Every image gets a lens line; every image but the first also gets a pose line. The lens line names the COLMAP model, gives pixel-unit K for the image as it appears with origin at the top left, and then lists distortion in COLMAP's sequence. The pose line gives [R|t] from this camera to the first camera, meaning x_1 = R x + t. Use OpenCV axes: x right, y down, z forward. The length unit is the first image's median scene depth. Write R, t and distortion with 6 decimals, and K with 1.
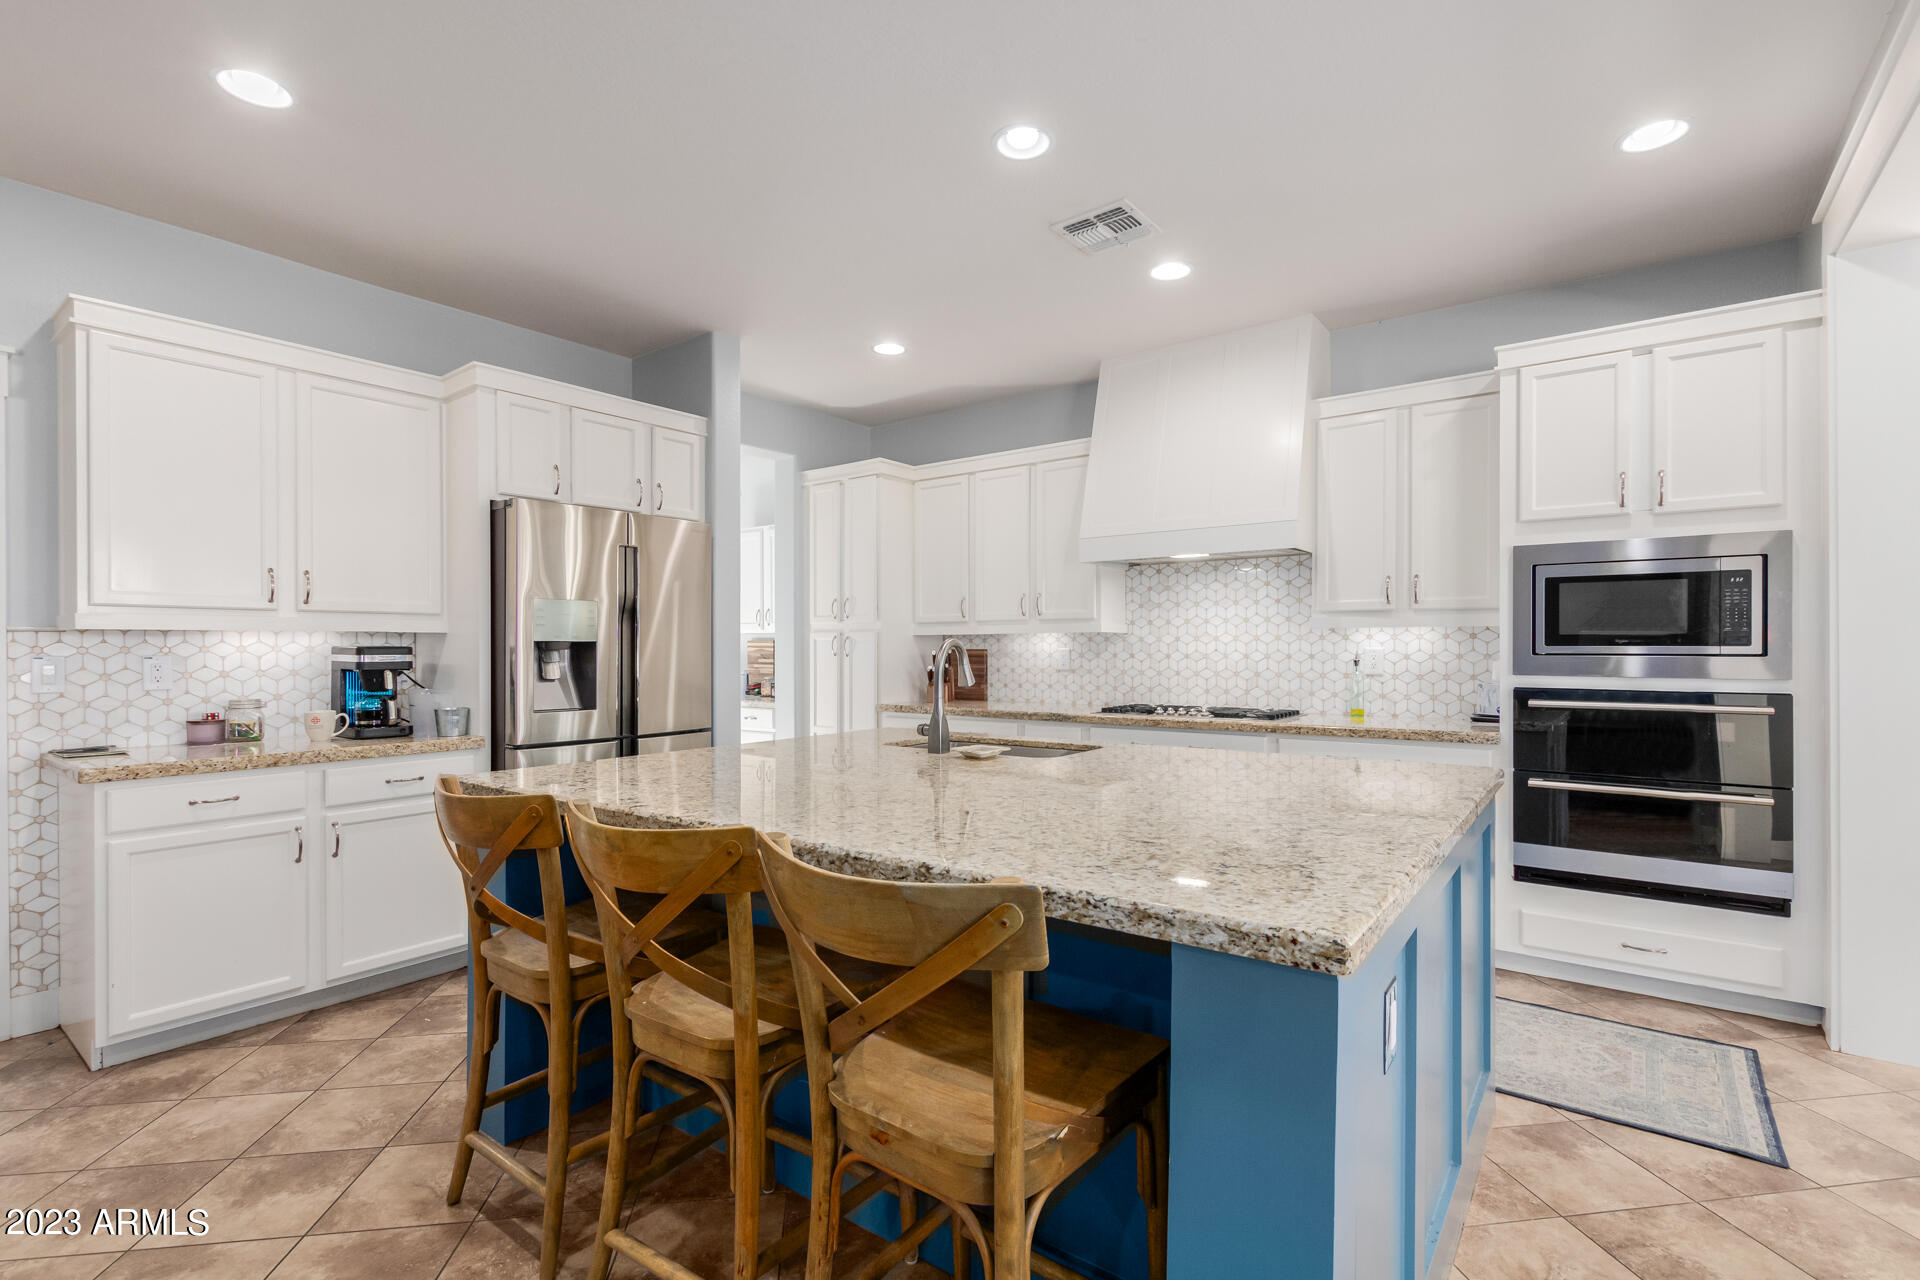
lens RADIAL K [[884.4, 0, 964.3], [0, 884.4, 648.1], [0, 0, 1]] dist [0.006271, -0.001722]
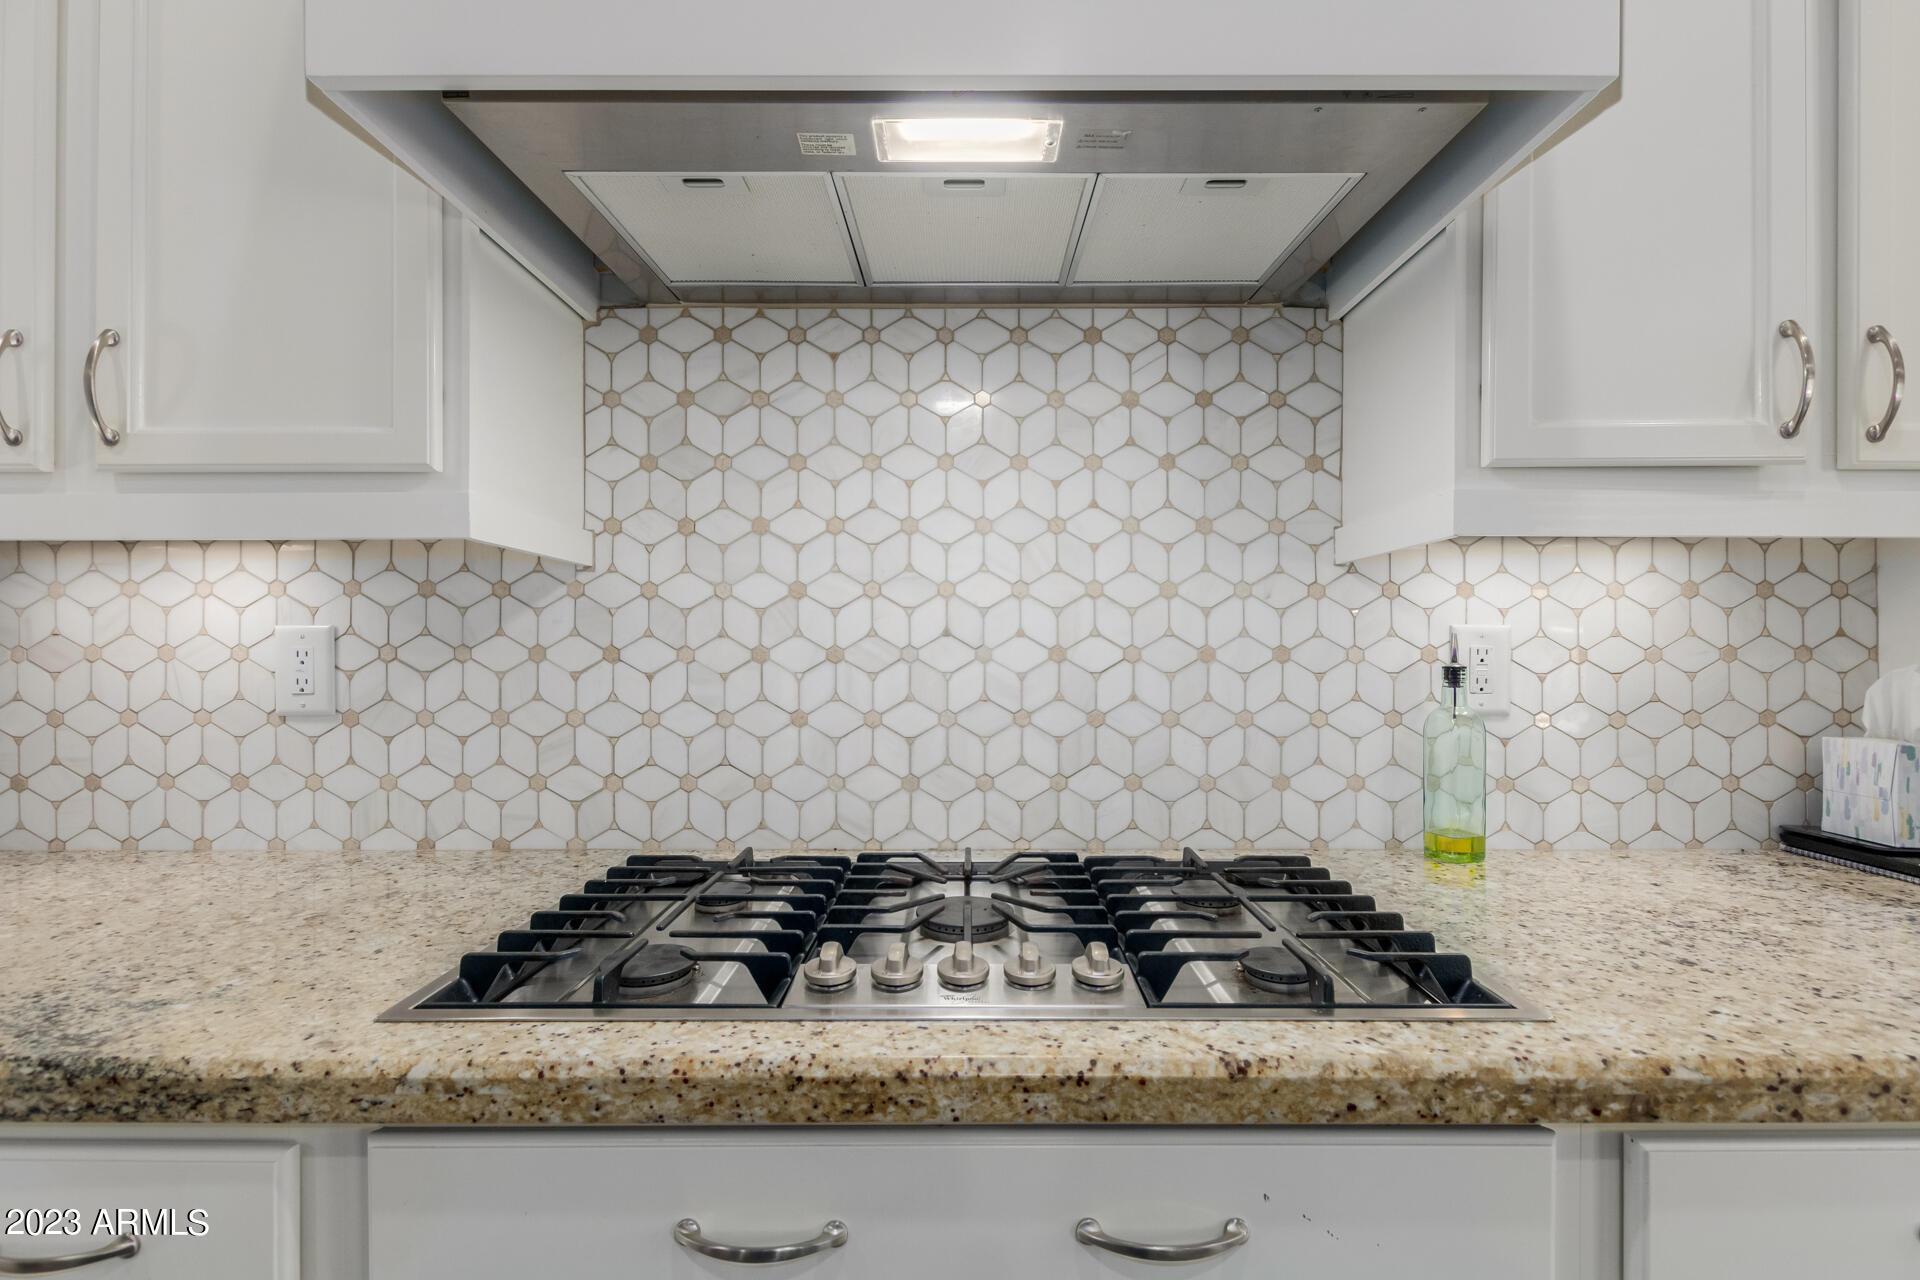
lens RADIAL K [[884.4, 0, 963.7], [0, 884.4, 648.1], [0, 0, 1]] dist [0.006271, -0.001722]
pose [[0.800095, 0.002324, 0.599869, 0.156330], [-0.002318, 0.999997, -0.000781, 0.009240], [-0.599869, -0.000765, 0.800098, 0.976843]]
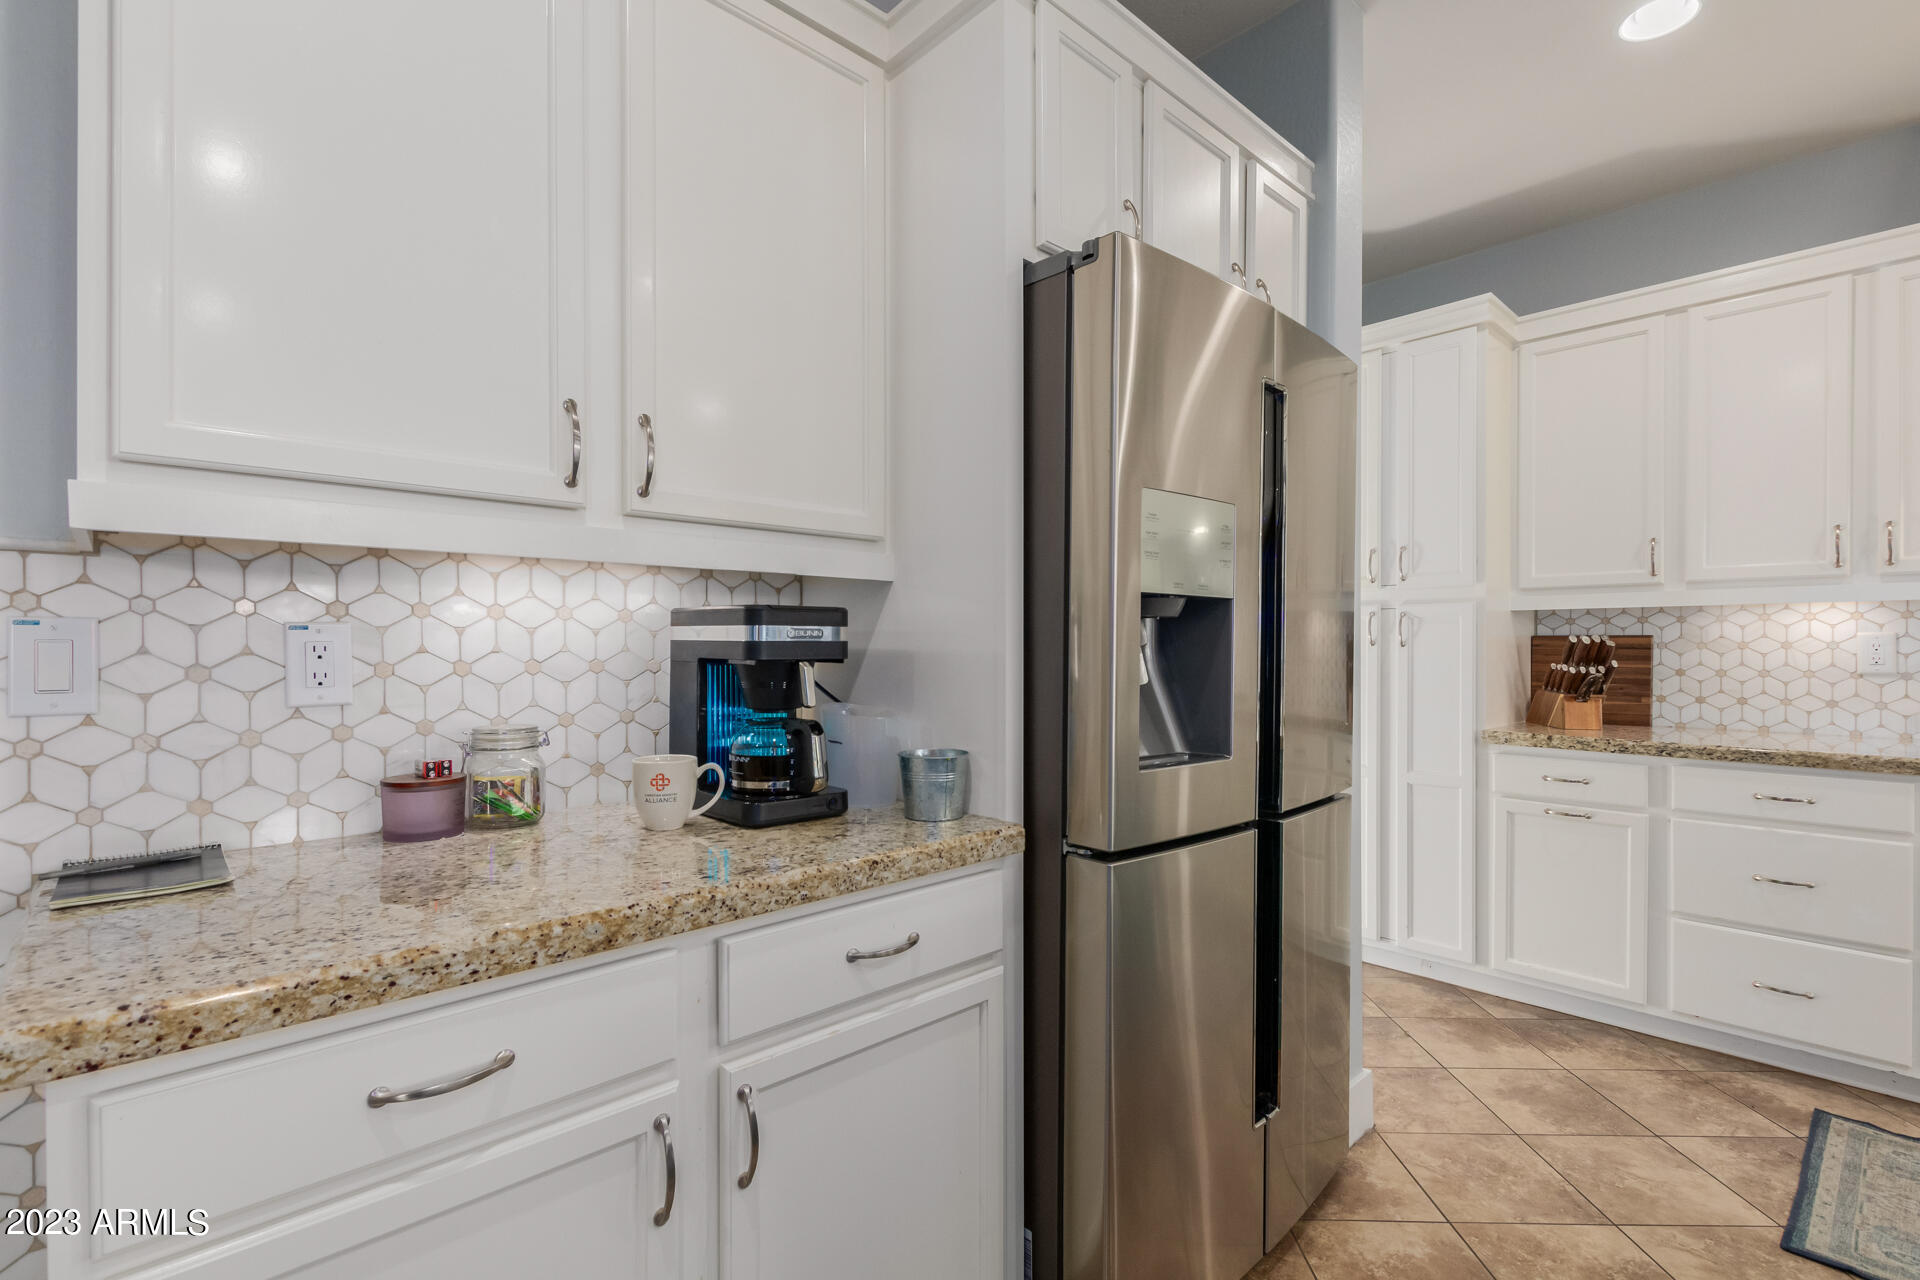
lens RADIAL K [[884.4, 0, 969.8], [0, 884.4, 648.0], [0, 0, 1]] dist [0.006271, -0.001722]
pose [[0.987460, 0.004766, -0.157795, -0.471914], [-0.004608, 0.999988, 0.001371, 0.016193], [0.157800, -0.000627, 0.987471, 0.554462]]
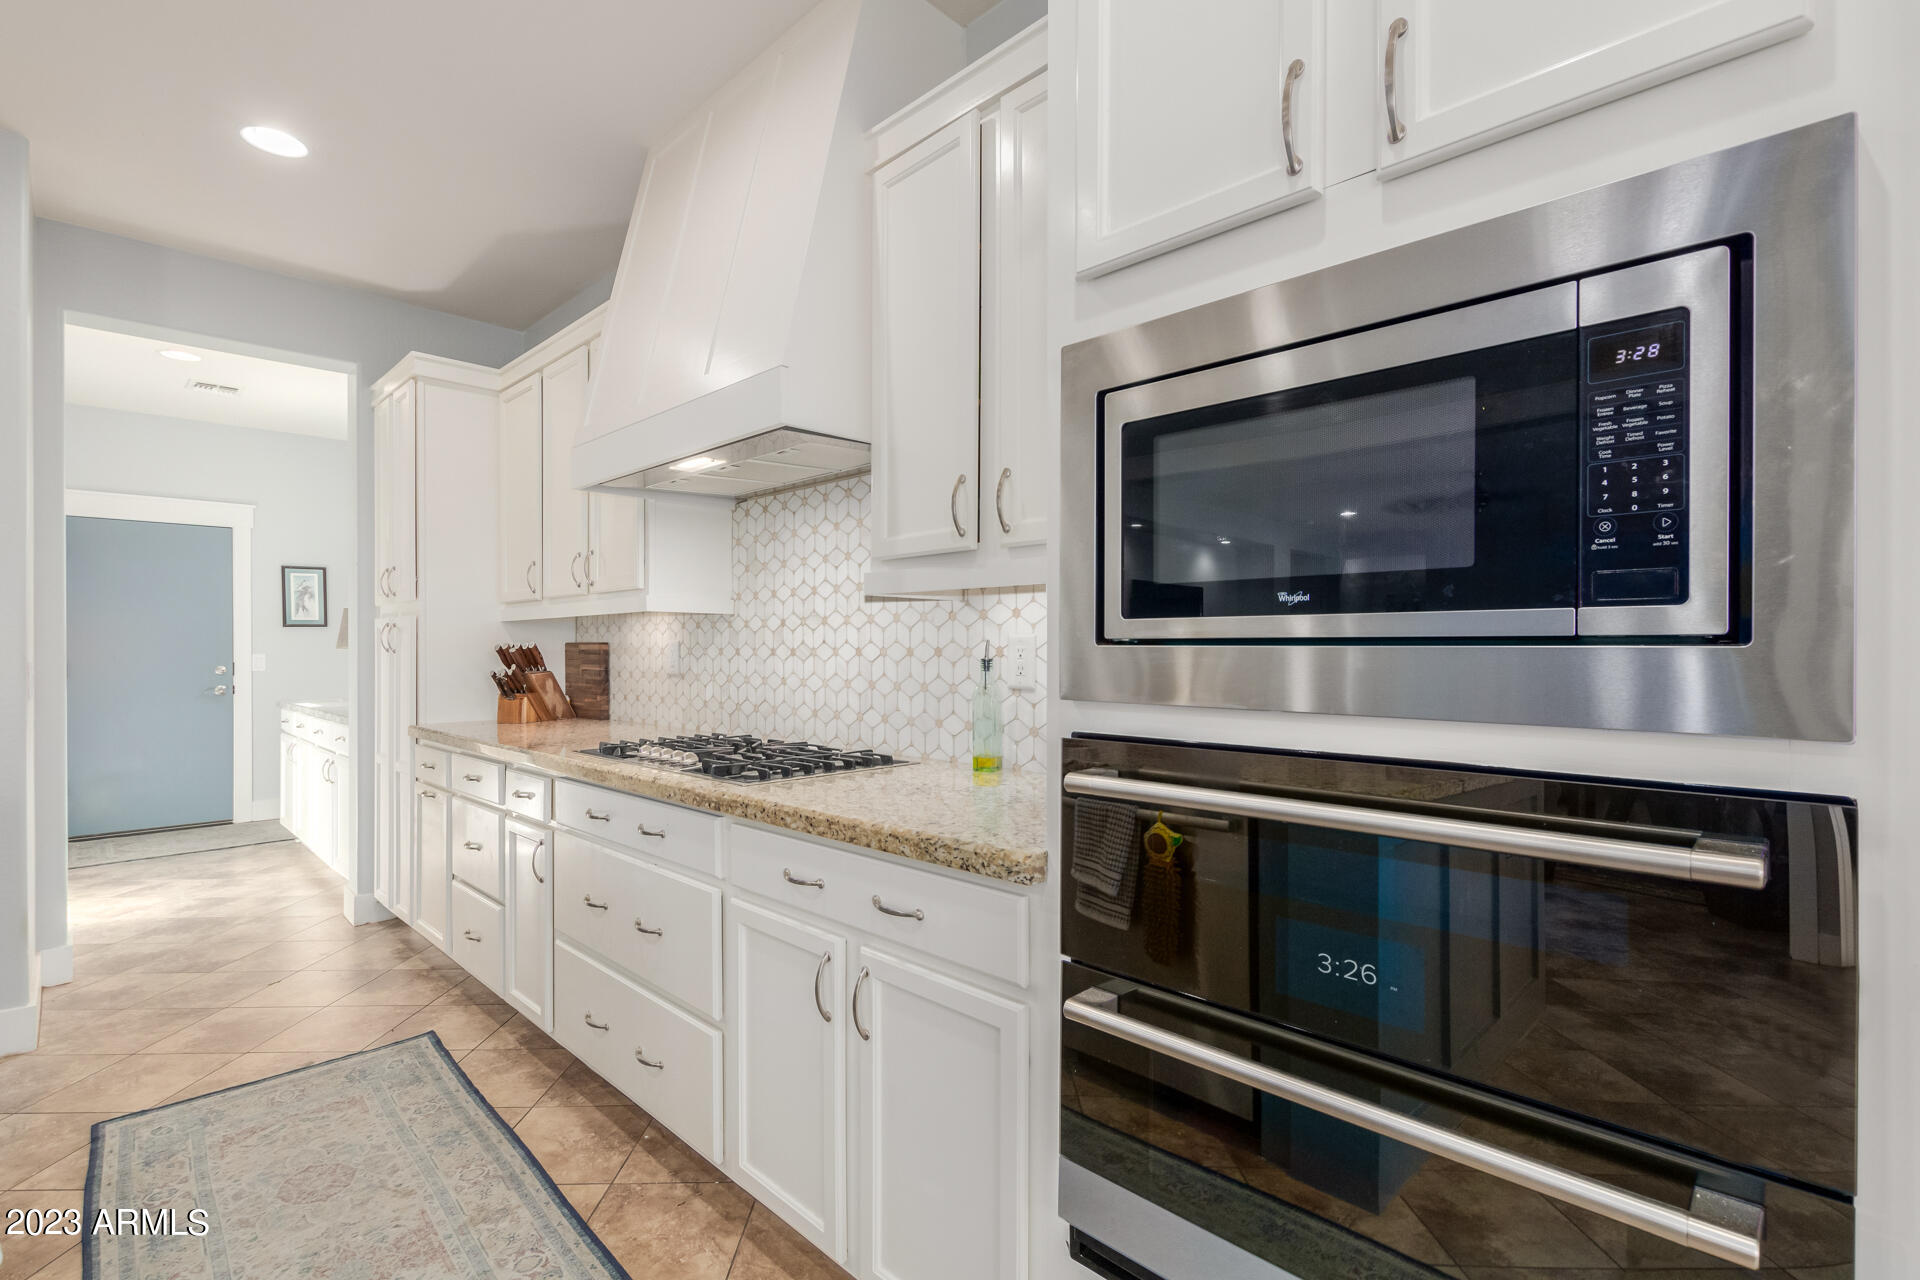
lens RADIAL K [[884.4, 0, 962.3], [0, 884.4, 646.8], [0, 0, 1]] dist [0.006271, -0.001722]
pose [[0.991624, 0.000219, -0.129160, 0.559360], [-0.000400, 0.999999, -0.001373, 0.008287], [0.129159, 0.001413, 0.991623, 0.564510]]
